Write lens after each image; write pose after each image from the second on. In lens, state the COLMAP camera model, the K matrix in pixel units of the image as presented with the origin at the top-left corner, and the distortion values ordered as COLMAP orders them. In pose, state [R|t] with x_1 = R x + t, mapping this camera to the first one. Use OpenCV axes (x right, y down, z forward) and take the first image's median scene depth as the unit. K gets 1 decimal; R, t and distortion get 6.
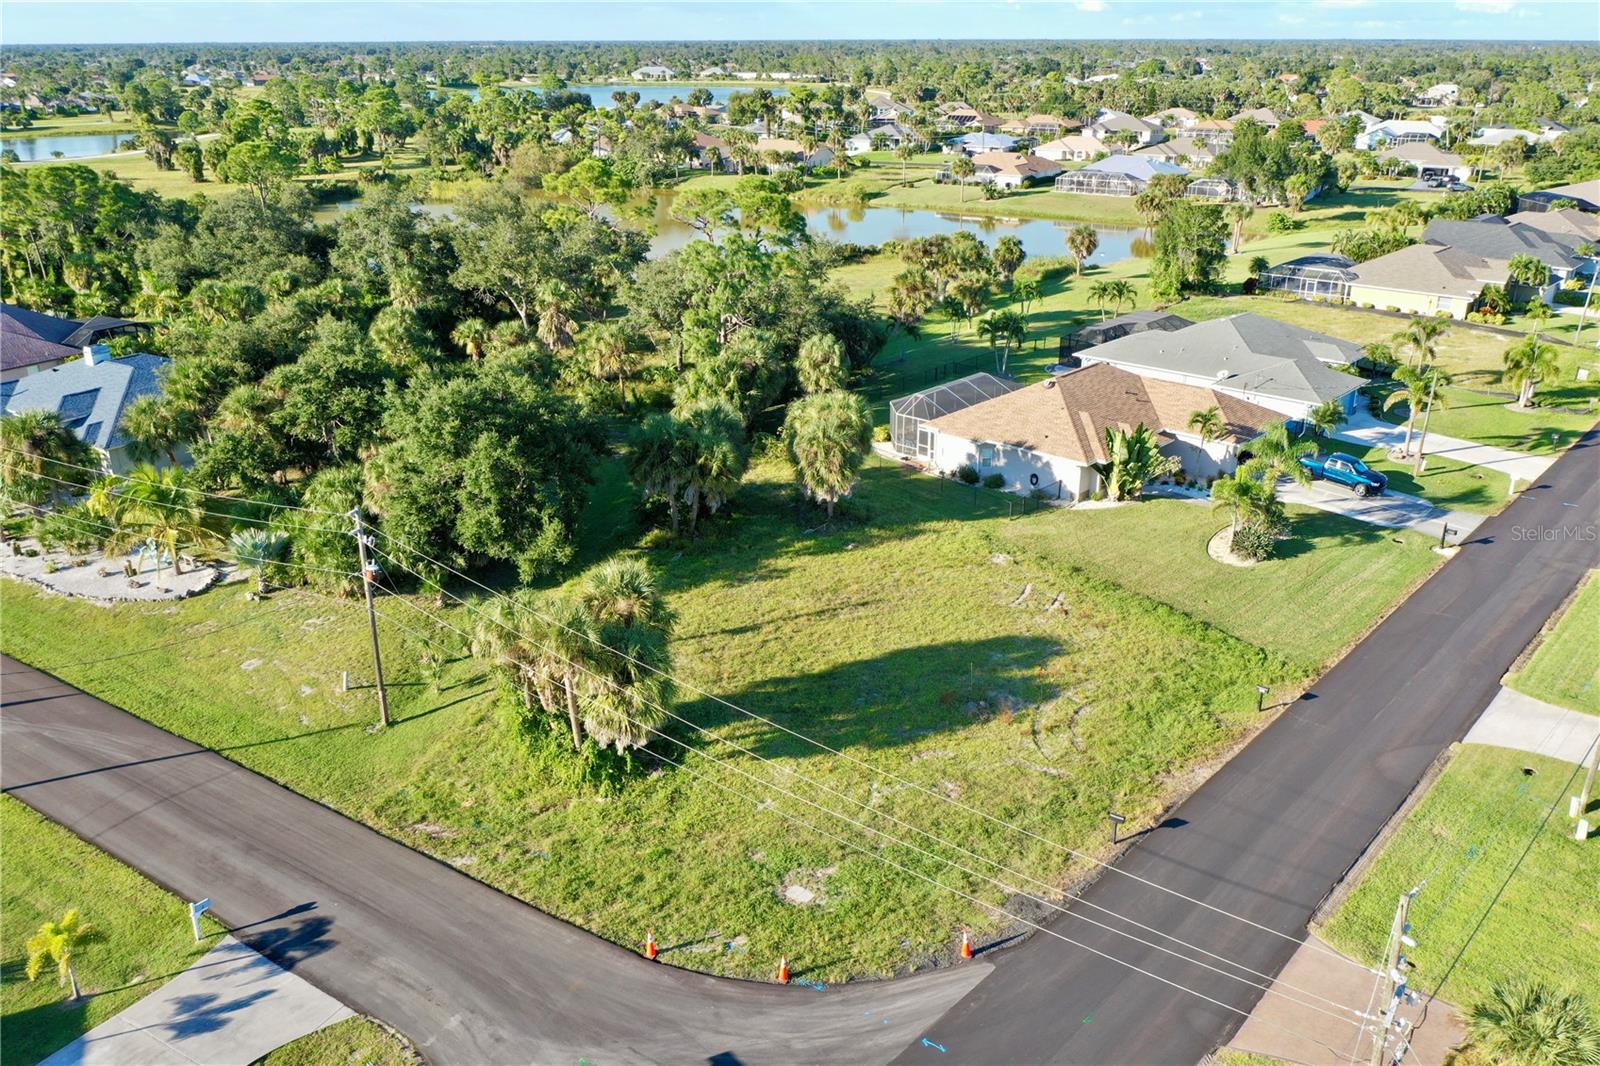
lens RADIAL K [[1263.7, 0, 803.2], [0, 1263.7, 534.1], [0, 0, 1]] dist [-0.006119, 0.000031]
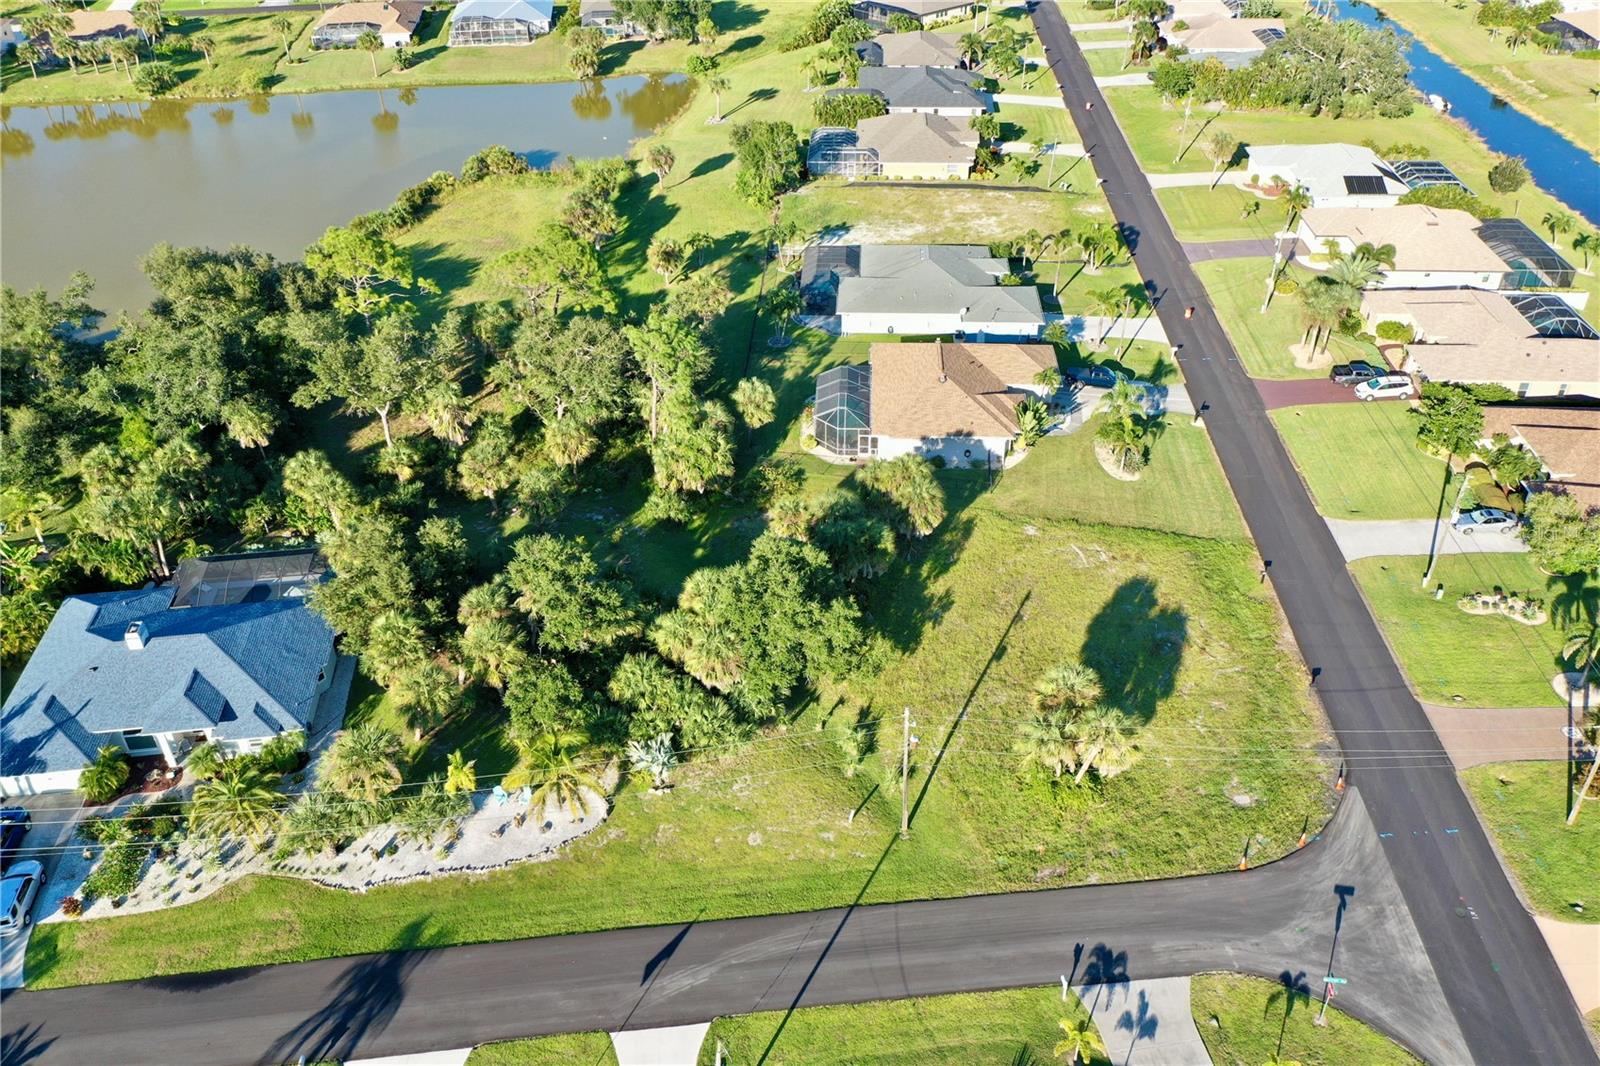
lens RADIAL K [[1263.7, 0, 803.2], [0, 1263.7, 534.1], [0, 0, 1]] dist [-0.006119, 0.000031]
pose [[0.776770, -0.362476, 0.515014, -0.576274], [0.237853, 0.926046, 0.293026, -0.335144], [-0.583142, -0.105116, 0.805541, -0.023668]]
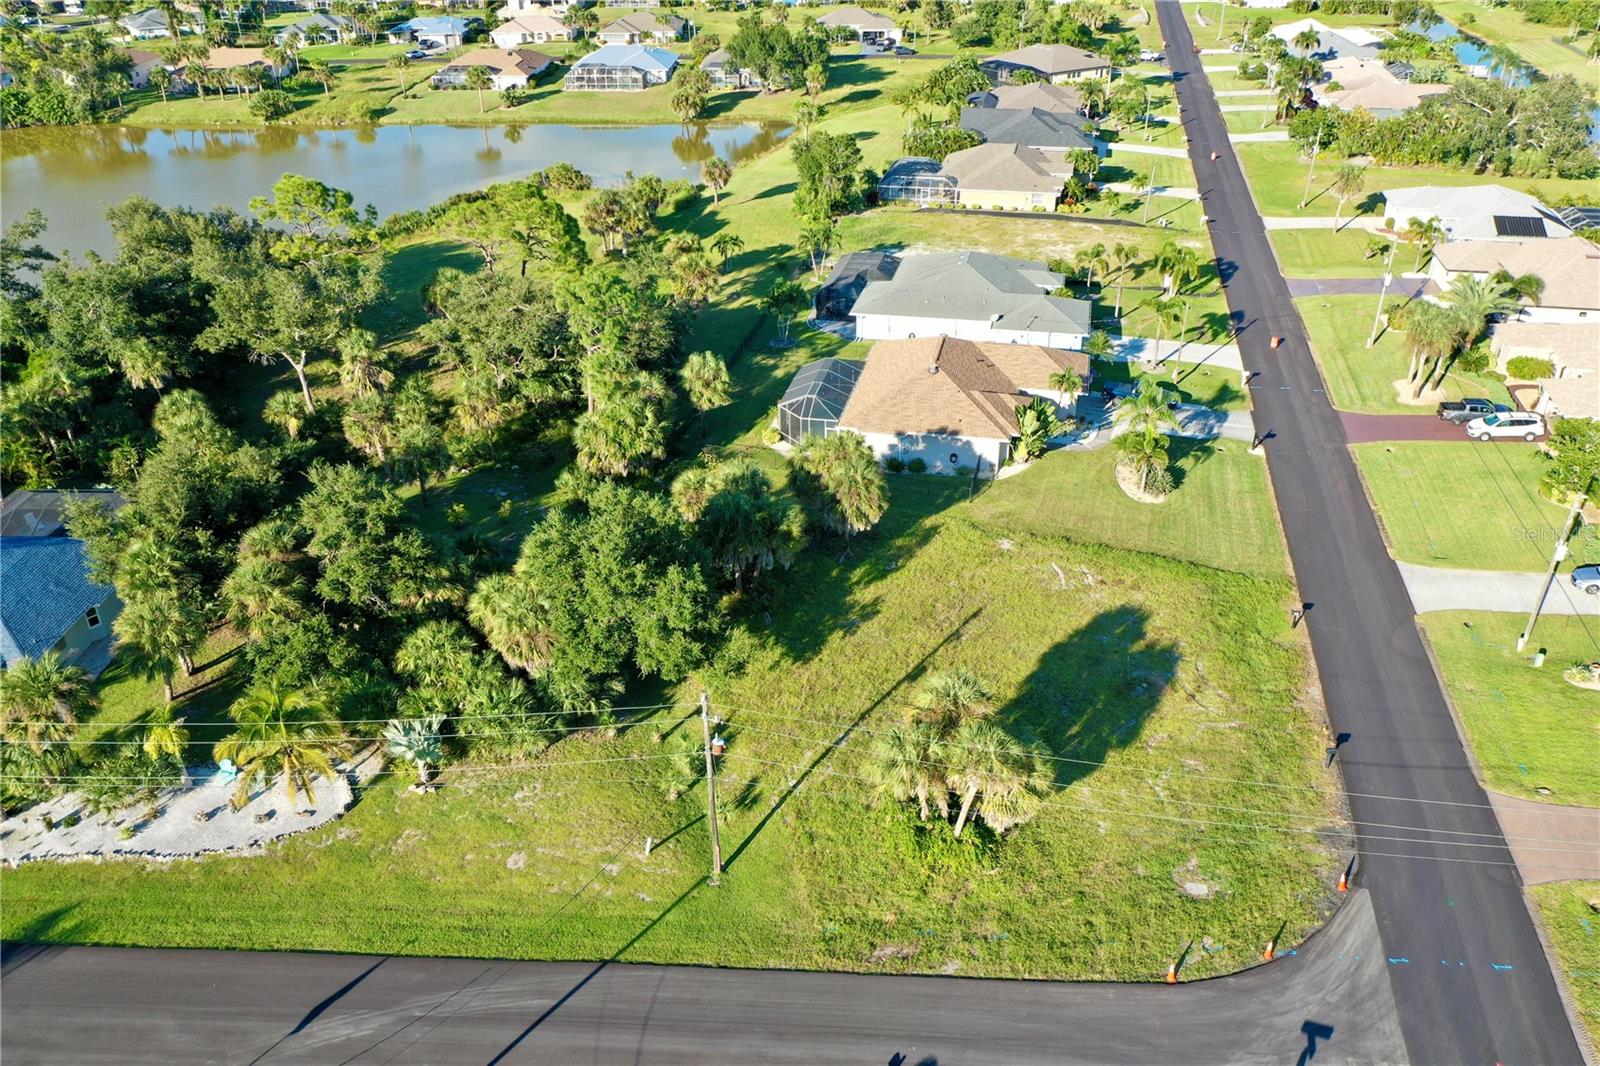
lens RADIAL K [[1263.7, 0, 803.2], [0, 1263.7, 534.1], [0, 0, 1]] dist [-0.006119, 0.000031]
pose [[0.868154, -0.245885, 0.431102, -0.365296], [0.189653, 0.967081, 0.169665, -0.160310], [-0.458629, -0.065535, 0.886208, 0.030190]]
